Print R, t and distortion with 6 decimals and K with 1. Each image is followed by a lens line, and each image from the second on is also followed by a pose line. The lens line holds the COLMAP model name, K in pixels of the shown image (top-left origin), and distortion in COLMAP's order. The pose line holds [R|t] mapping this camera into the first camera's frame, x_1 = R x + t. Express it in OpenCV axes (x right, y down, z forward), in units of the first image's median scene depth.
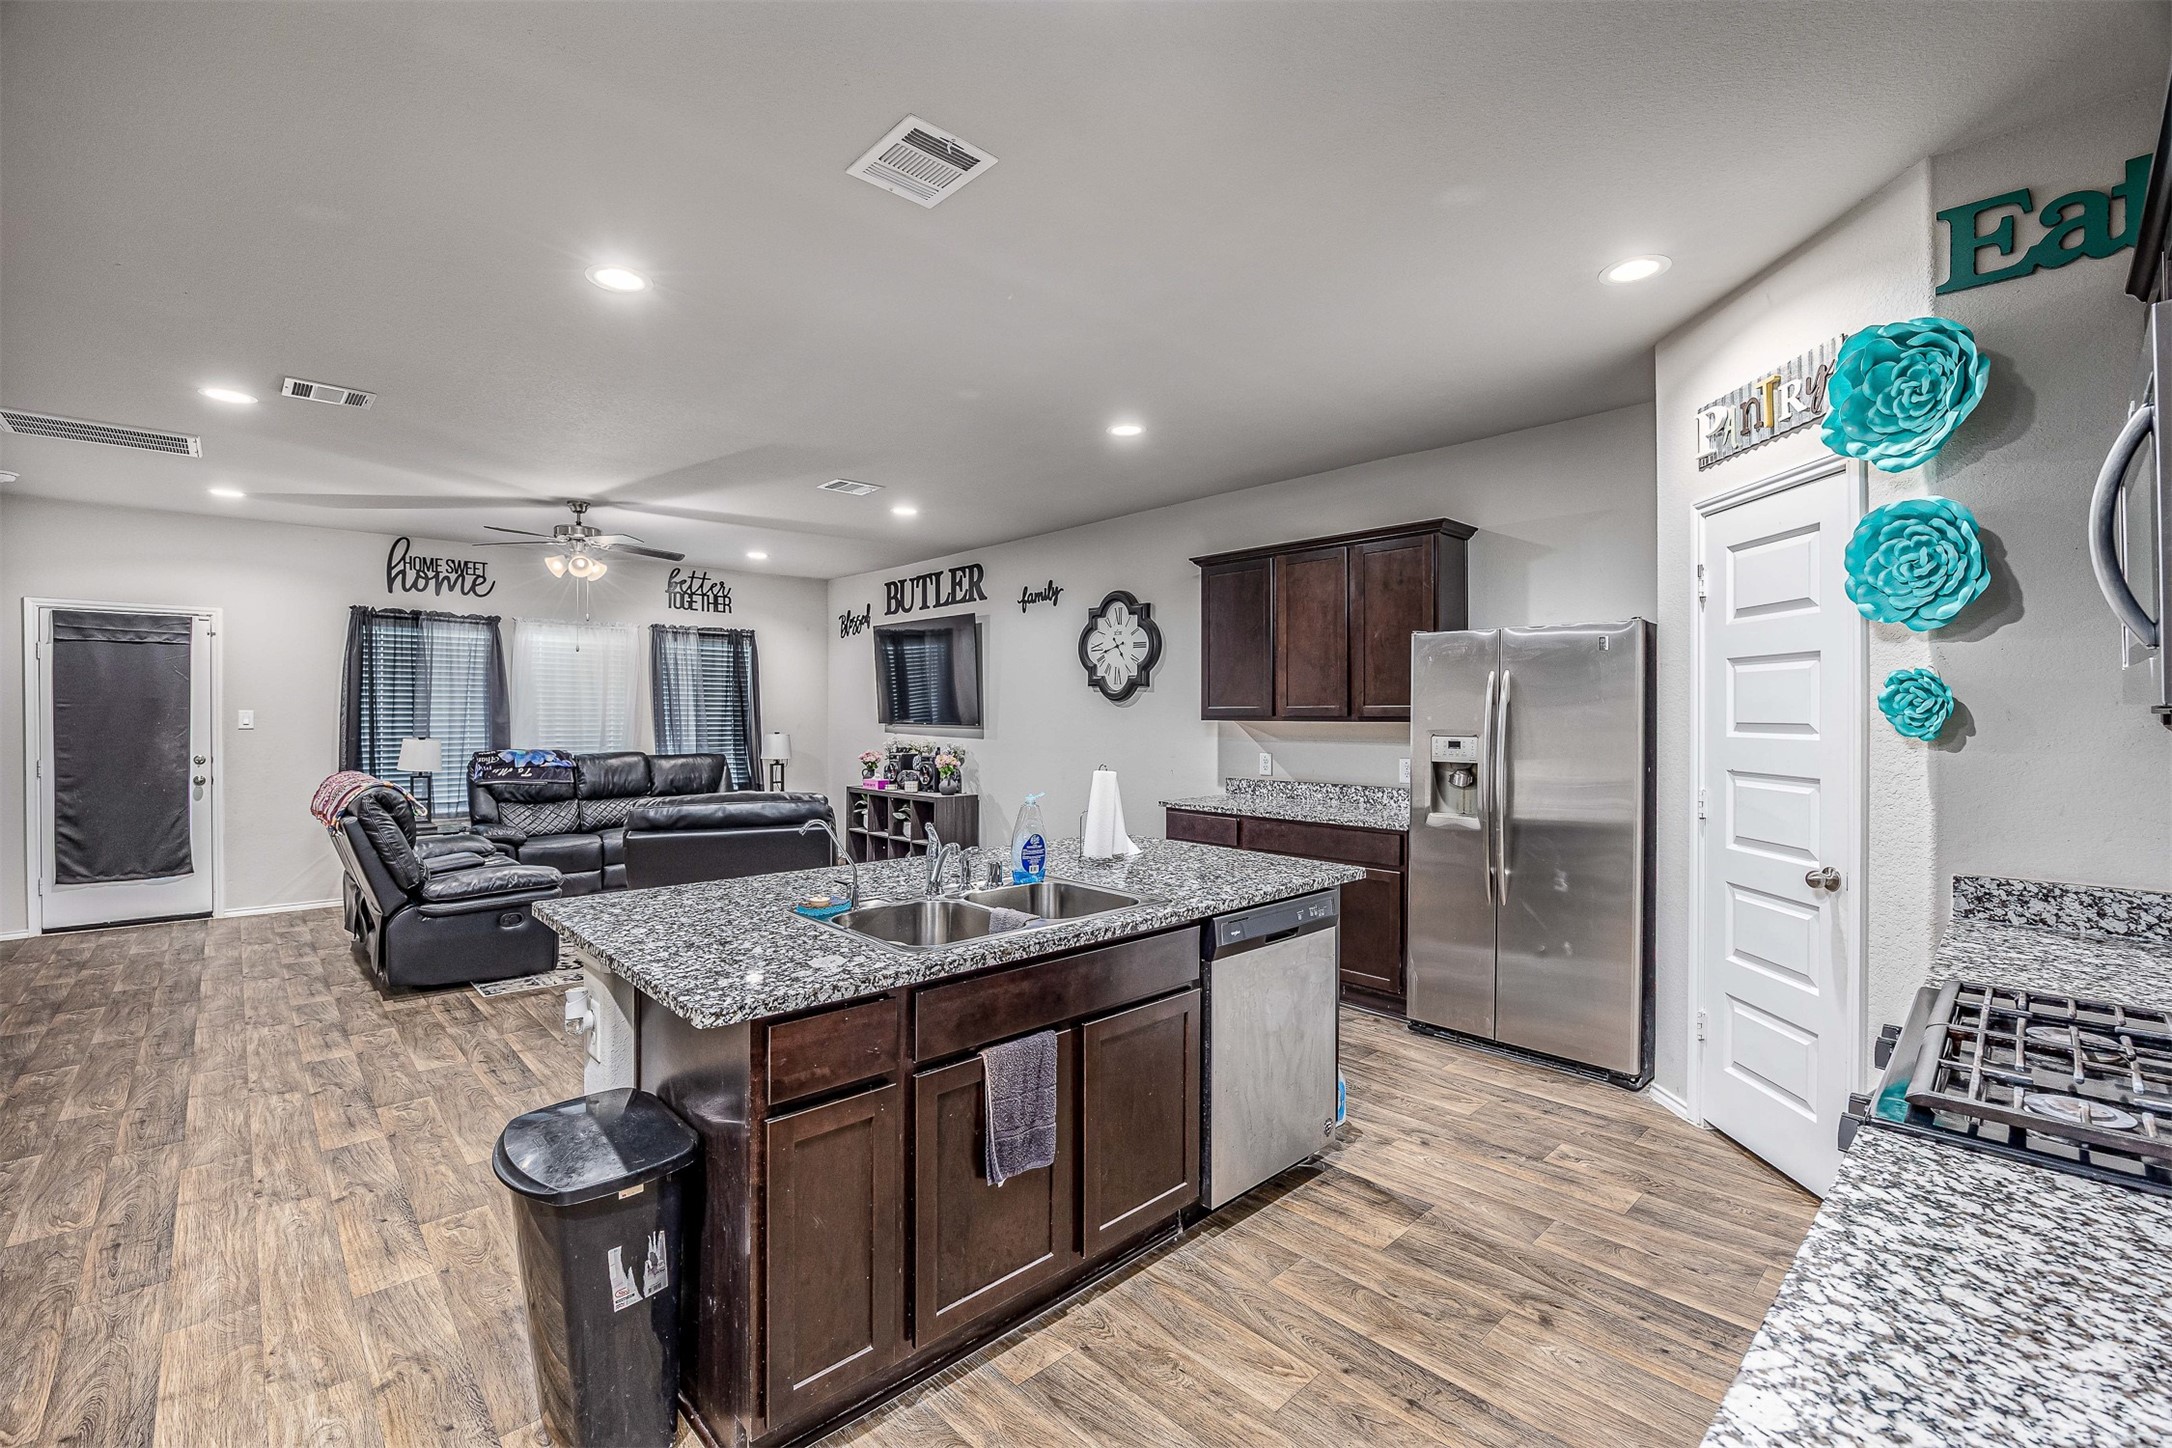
lens RADIAL K [[930.4, 0, 1076.6], [0, 930.4, 711.2], [0, 0, 1]] dist [-0.014625, 0.000783]
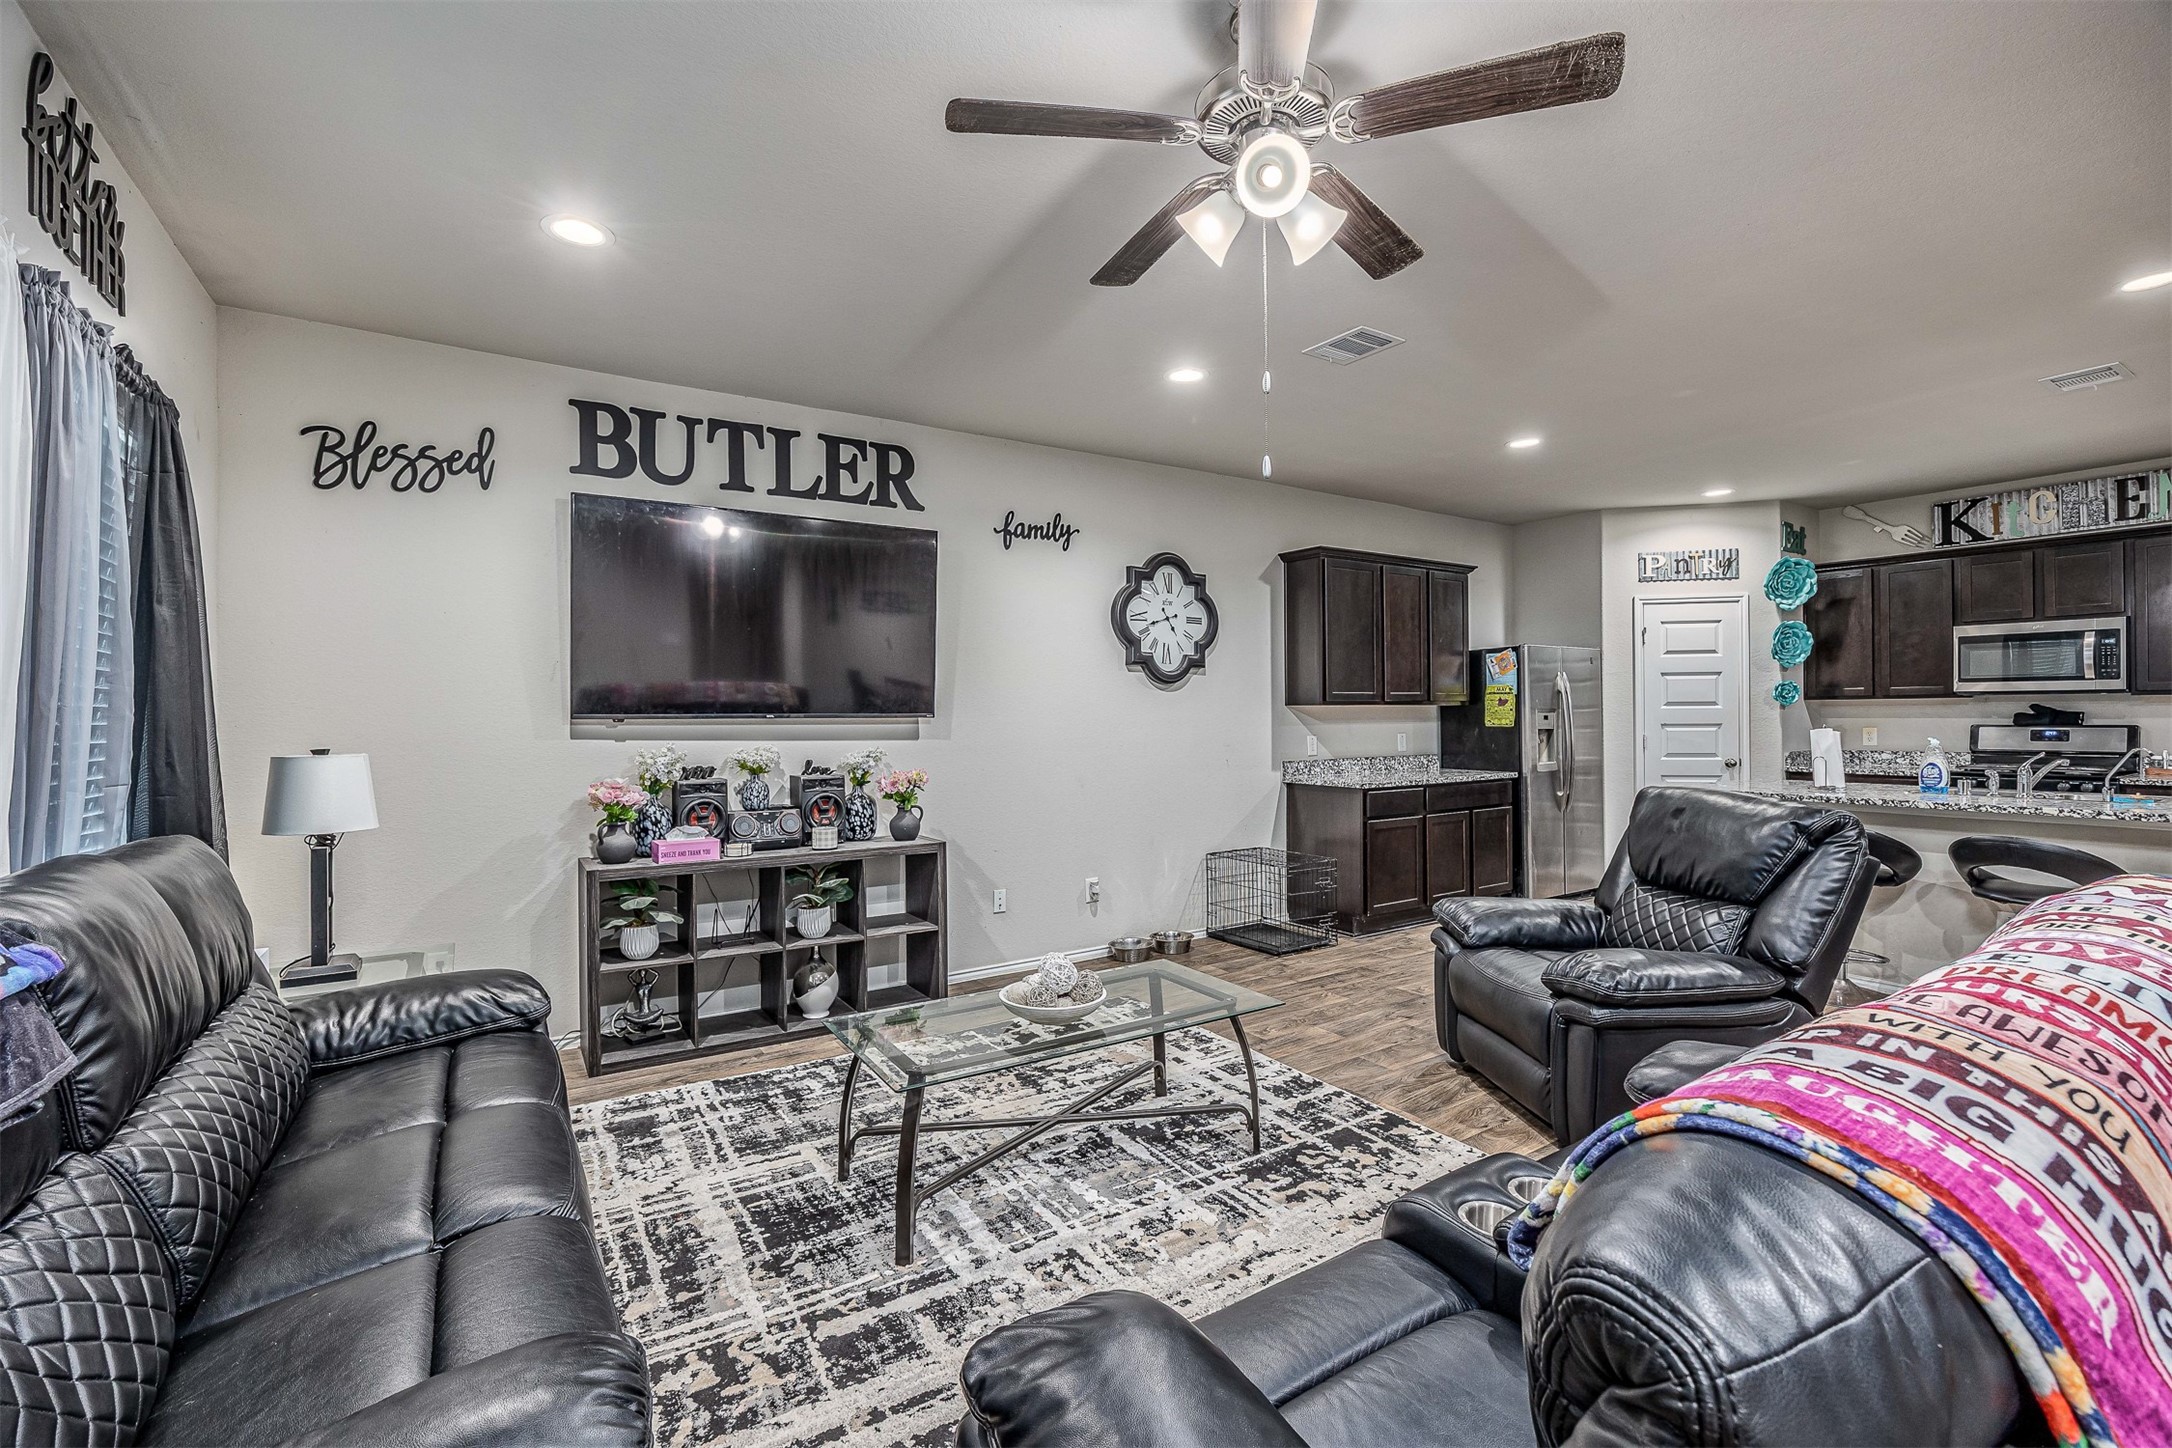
lens RADIAL K [[932.0, 0, 1086.0], [0, 932.0, 724.0], [0, 0, 1]] dist [-0.016806, 0.000242]
pose [[0.178135, -0.009242, 0.983963, -1.032300], [0.005829, 0.999948, 0.008337, 0.023334], [-0.983989, 0.004251, 0.178180, 1.189651]]
